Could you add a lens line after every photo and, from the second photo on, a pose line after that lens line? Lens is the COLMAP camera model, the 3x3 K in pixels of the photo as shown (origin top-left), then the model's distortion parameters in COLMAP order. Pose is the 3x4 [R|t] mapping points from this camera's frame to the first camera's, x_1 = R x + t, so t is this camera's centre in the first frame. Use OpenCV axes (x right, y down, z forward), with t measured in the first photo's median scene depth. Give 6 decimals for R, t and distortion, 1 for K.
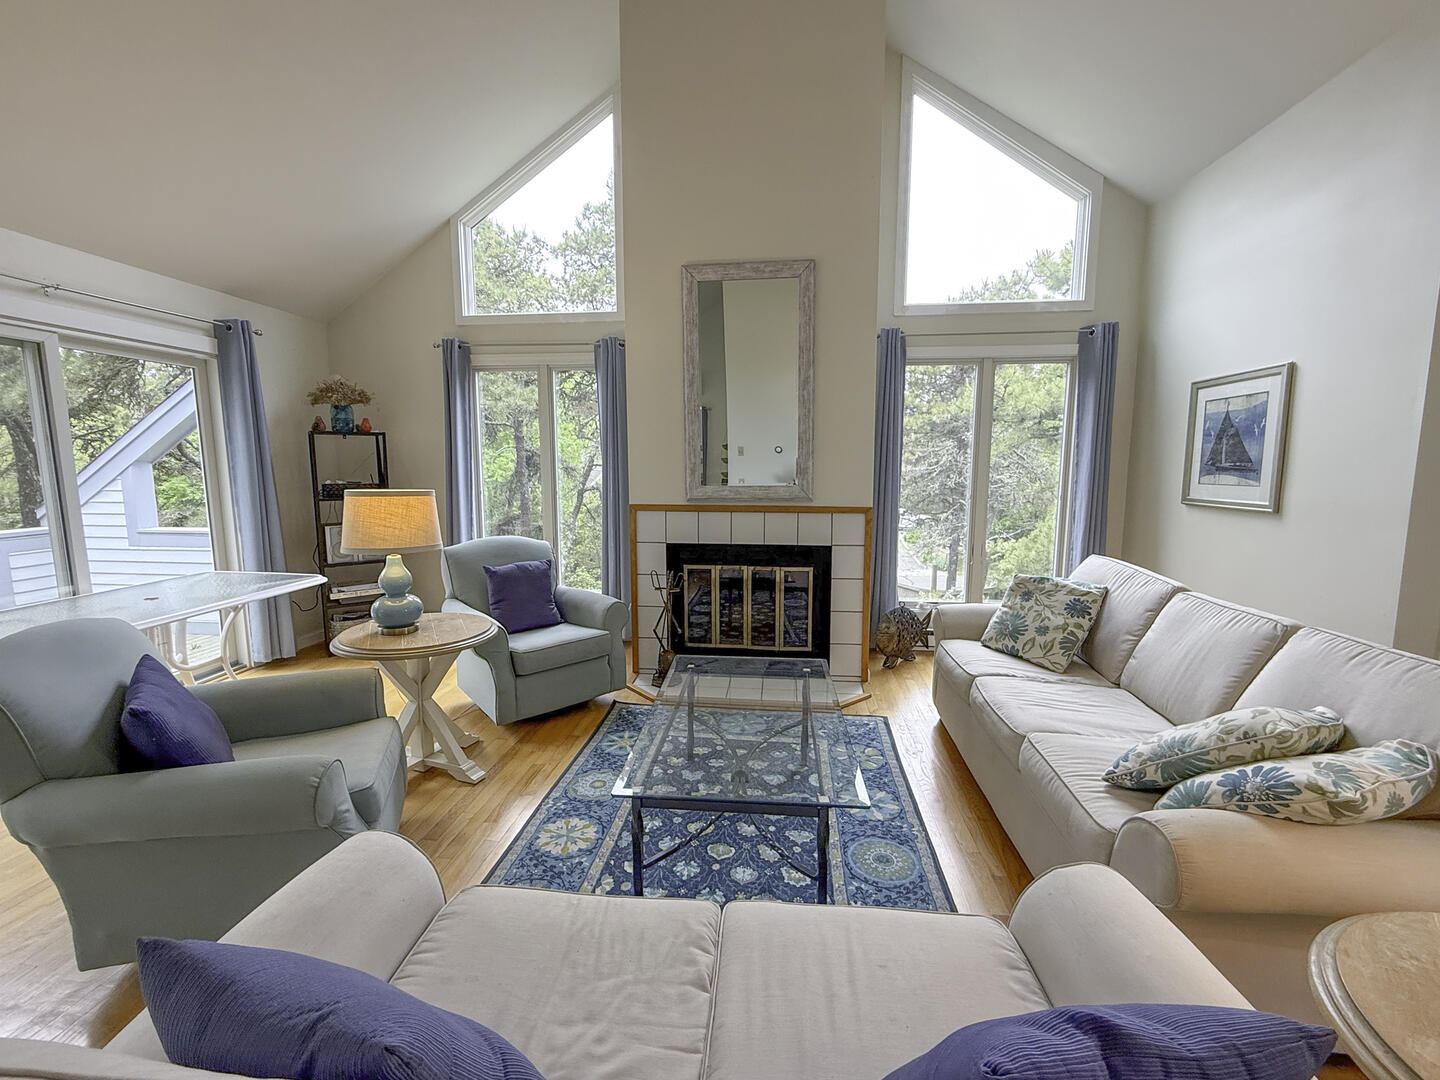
lens RADIAL K [[599.6, 0, 723.0], [0, 599.6, 542.4], [0, 0, 1]] dist [0.000183, 0.000174]
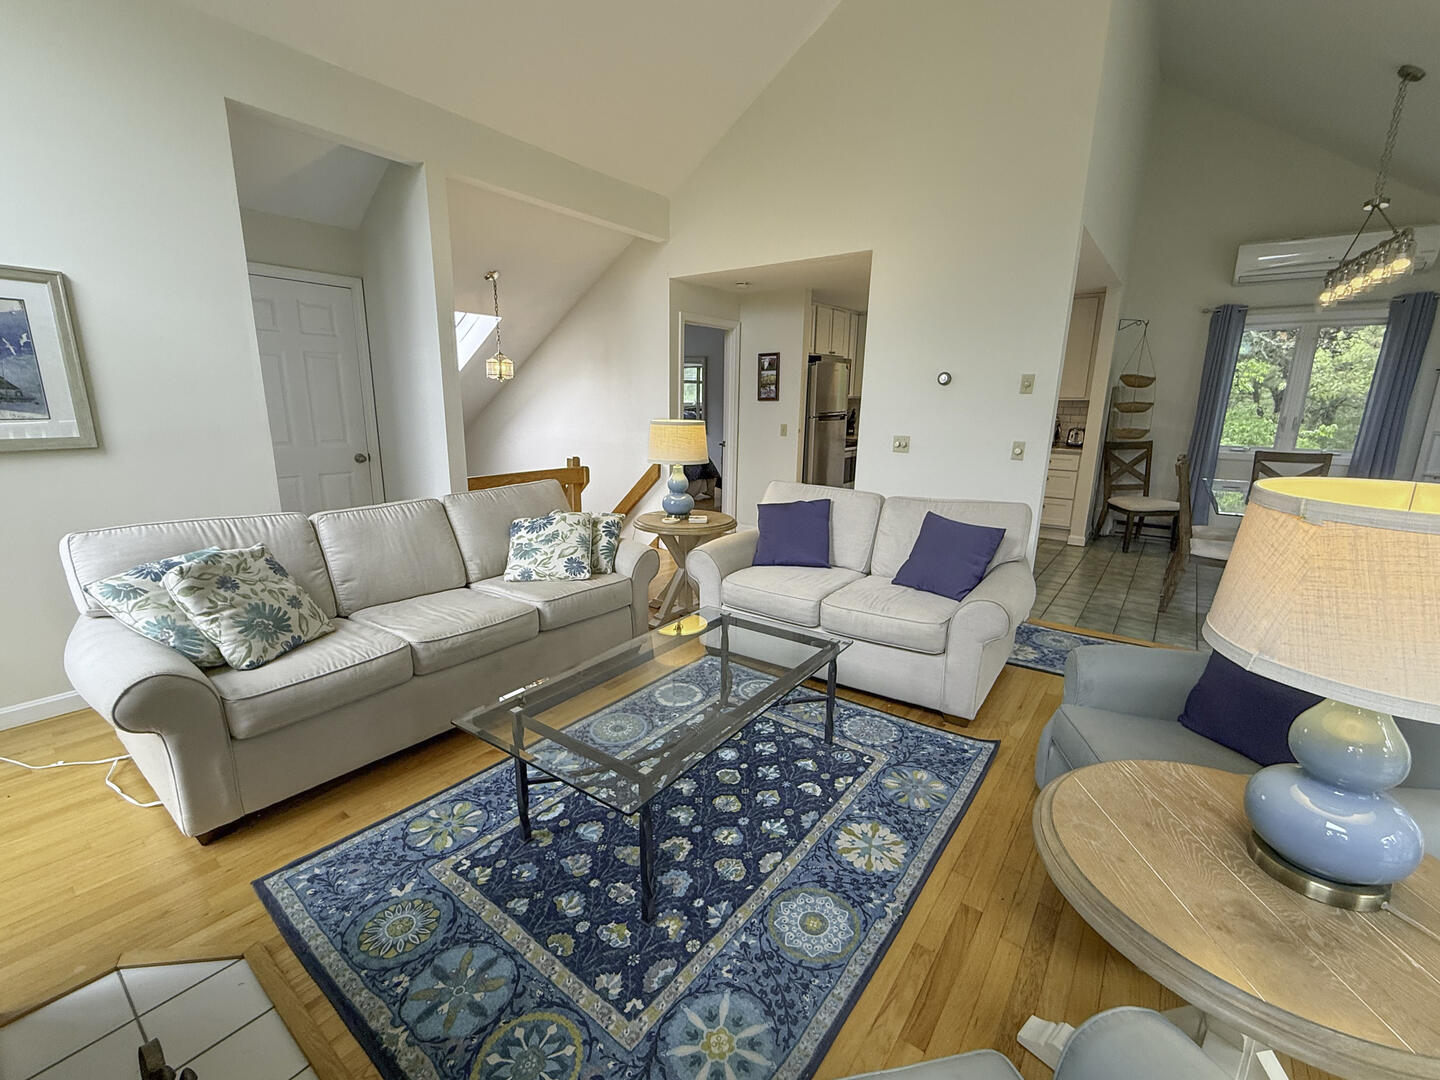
lens RADIAL K [[621.8, 0, 717.3], [0, 621.8, 531.8], [0, 0, 1]] dist [0.007560, -0.001280]
pose [[-0.850464, -0.125834, 0.510762, -0.383379], [0.057049, 0.943177, 0.327358, -0.192234], [-0.522931, 0.307544, -0.794959, 1.370365]]
